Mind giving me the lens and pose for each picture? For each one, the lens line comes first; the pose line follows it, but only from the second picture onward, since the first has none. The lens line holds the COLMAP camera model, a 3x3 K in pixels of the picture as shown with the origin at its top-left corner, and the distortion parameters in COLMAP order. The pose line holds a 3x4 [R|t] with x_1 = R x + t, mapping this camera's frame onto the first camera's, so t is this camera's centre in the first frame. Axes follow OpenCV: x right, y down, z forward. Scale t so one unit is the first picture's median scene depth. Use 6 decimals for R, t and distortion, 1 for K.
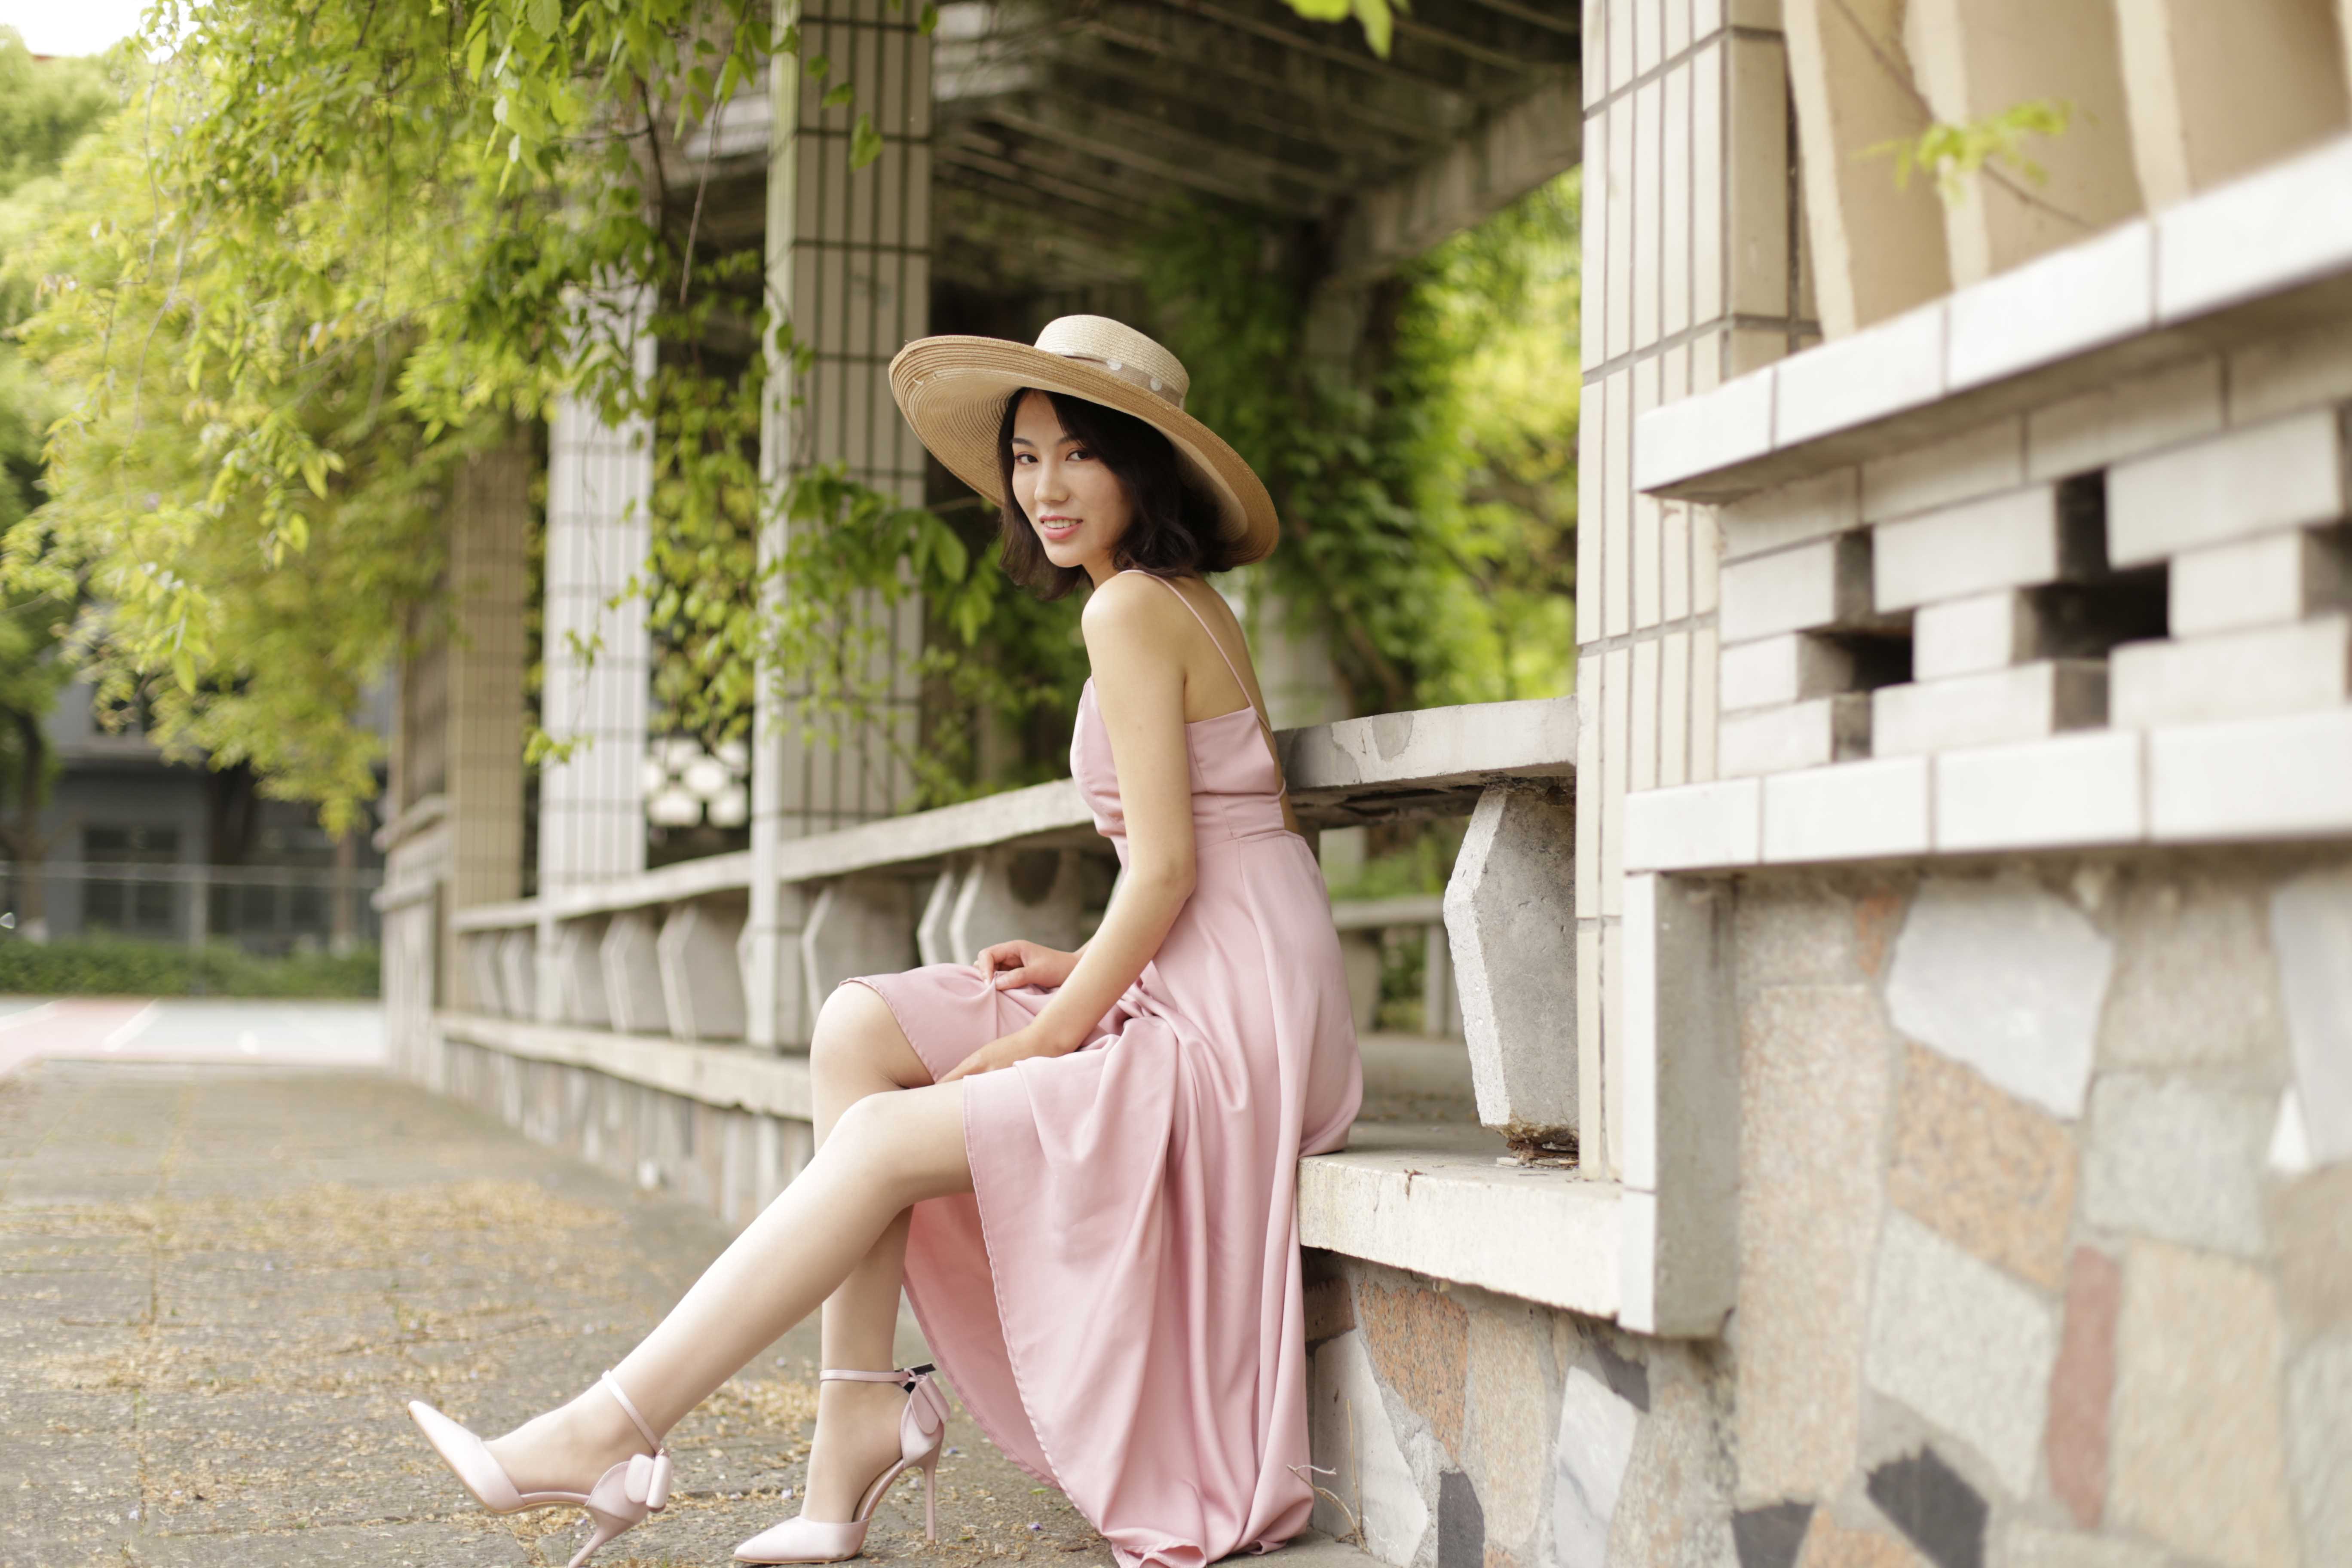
lens RADIAL K [[3480.5, 0, 1176.0], [0, 3480.5, 784.0], [0, 0, 1]] dist [-0.004692, 0.147125]
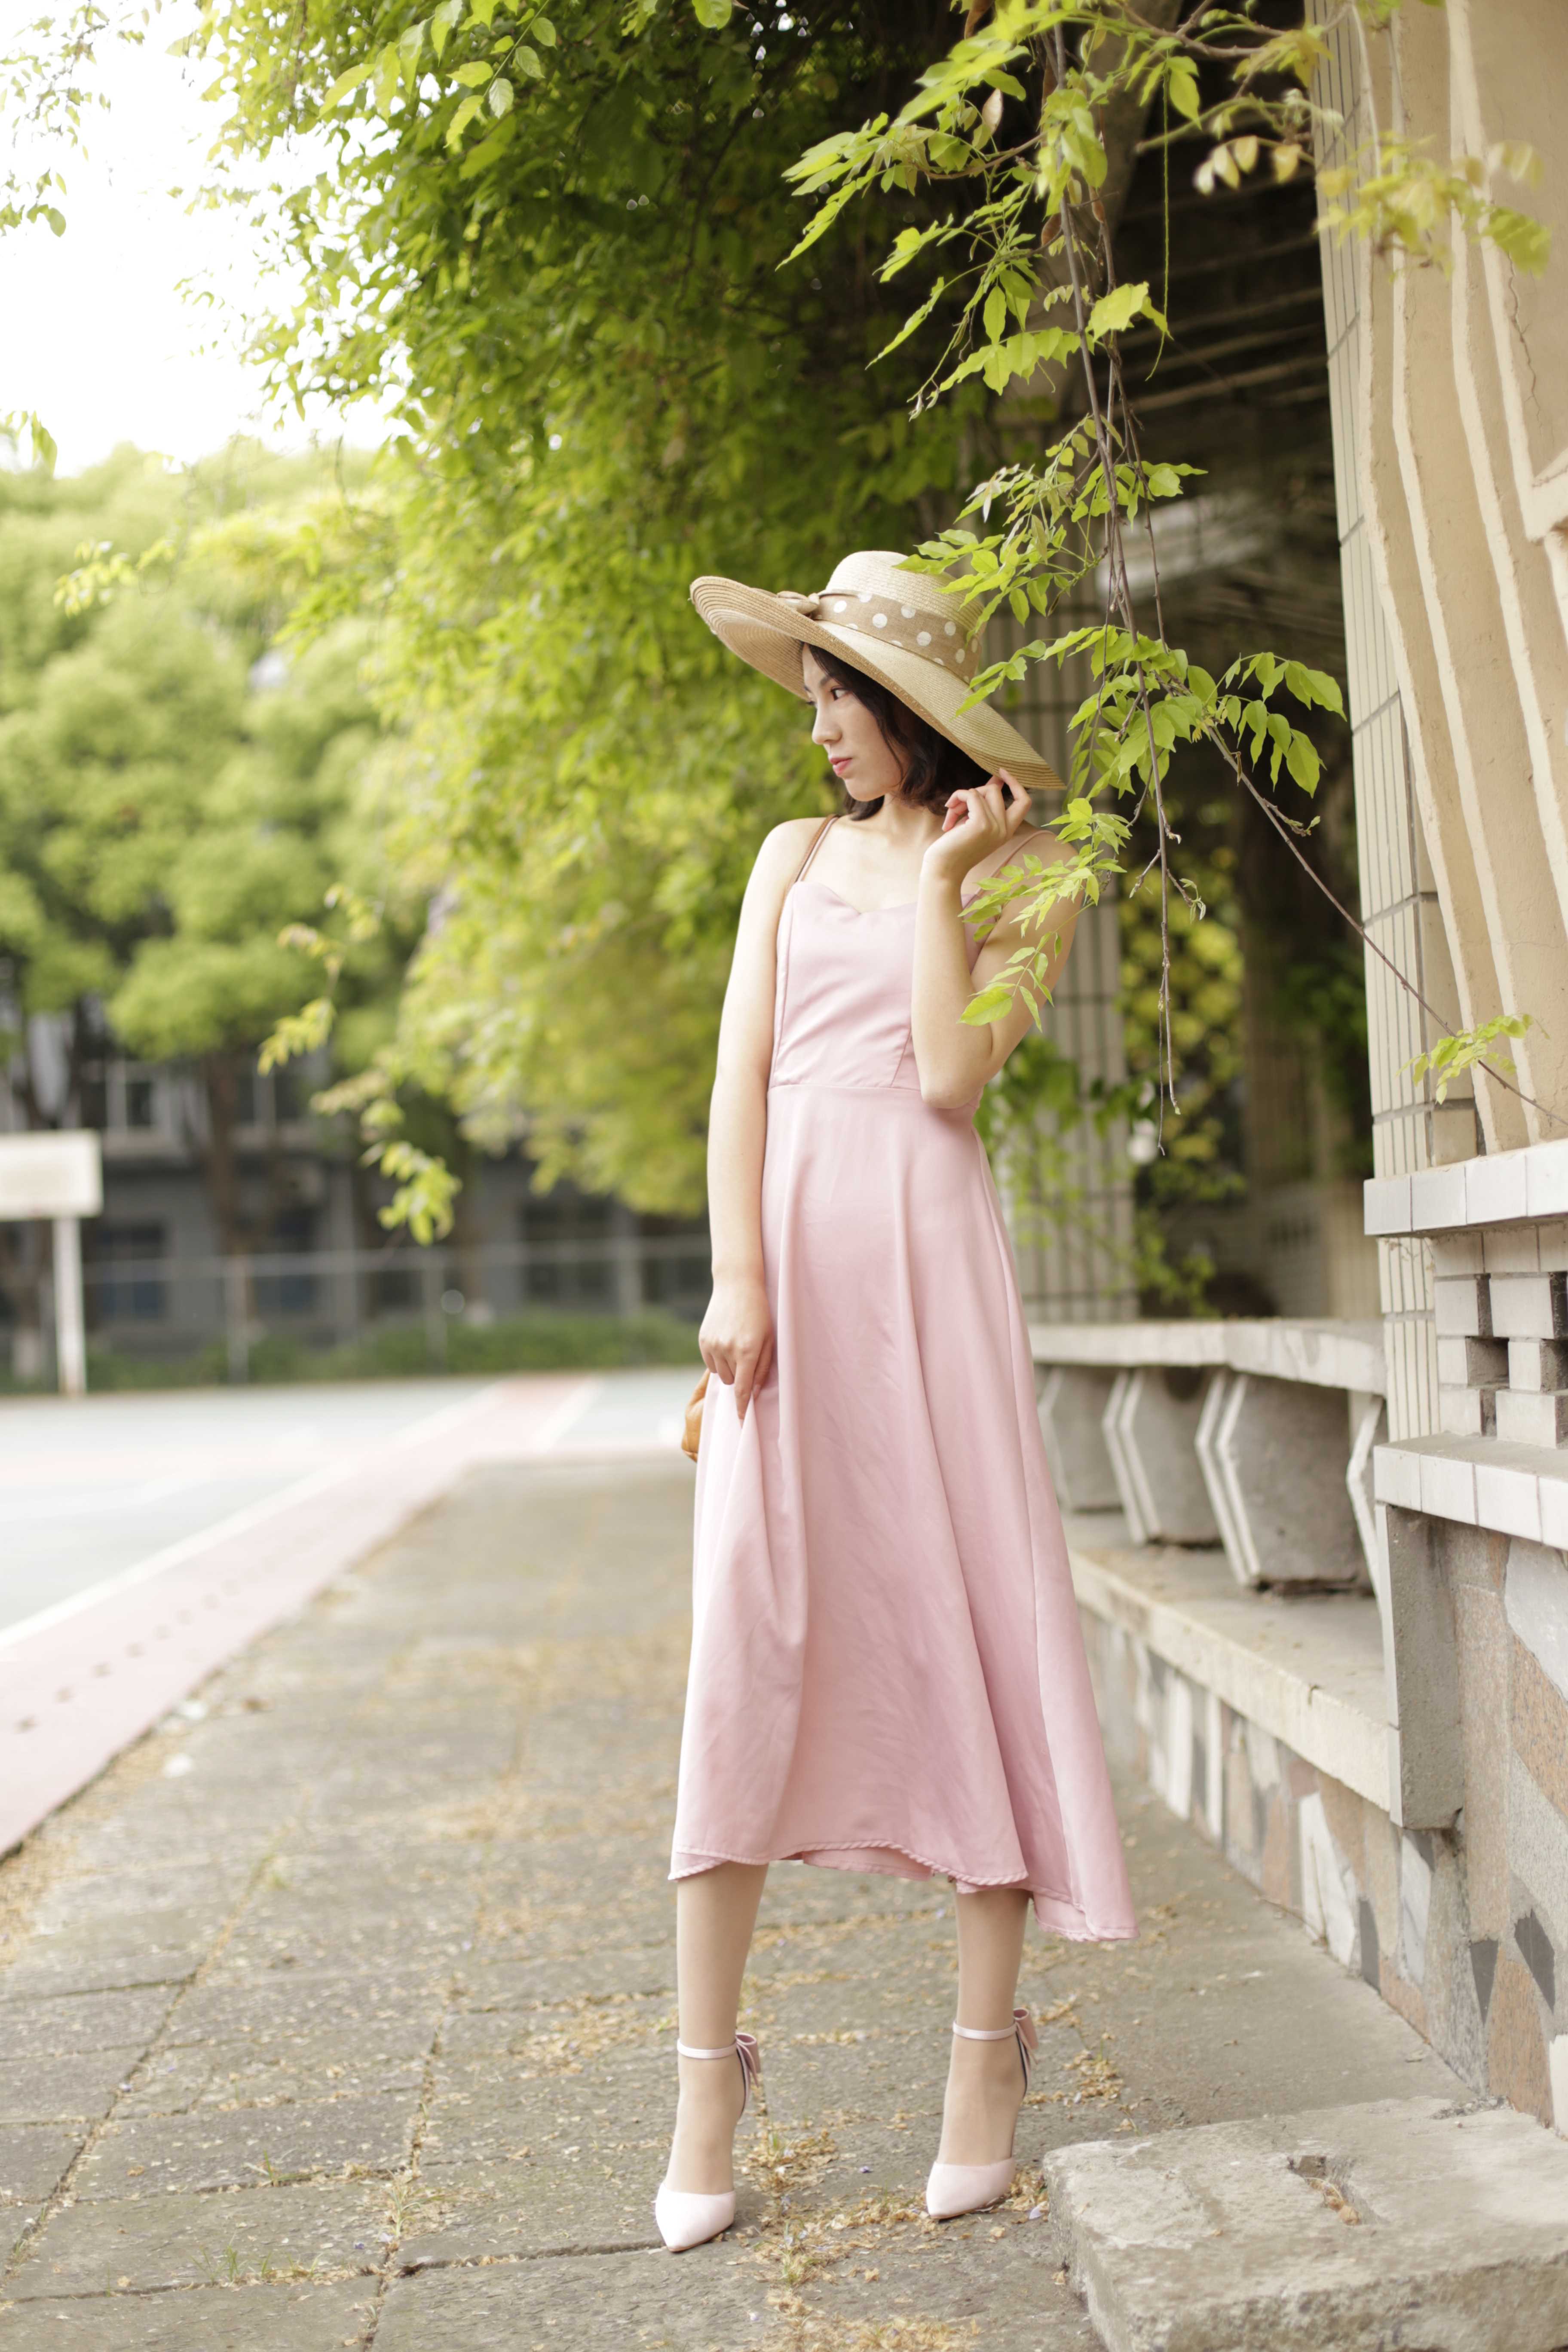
lens RADIAL K [[3480.5, 0, 784.0], [0, 3480.5, 1176.0], [0, 0, 1]] dist [-0.004692, 0.147125]
pose [[0.972348, -0.071391, -0.222359, 0.152282], [0.074004, 0.997252, 0.003434, -0.090575], [0.221503, -0.019794, 0.974959, -0.311919]]
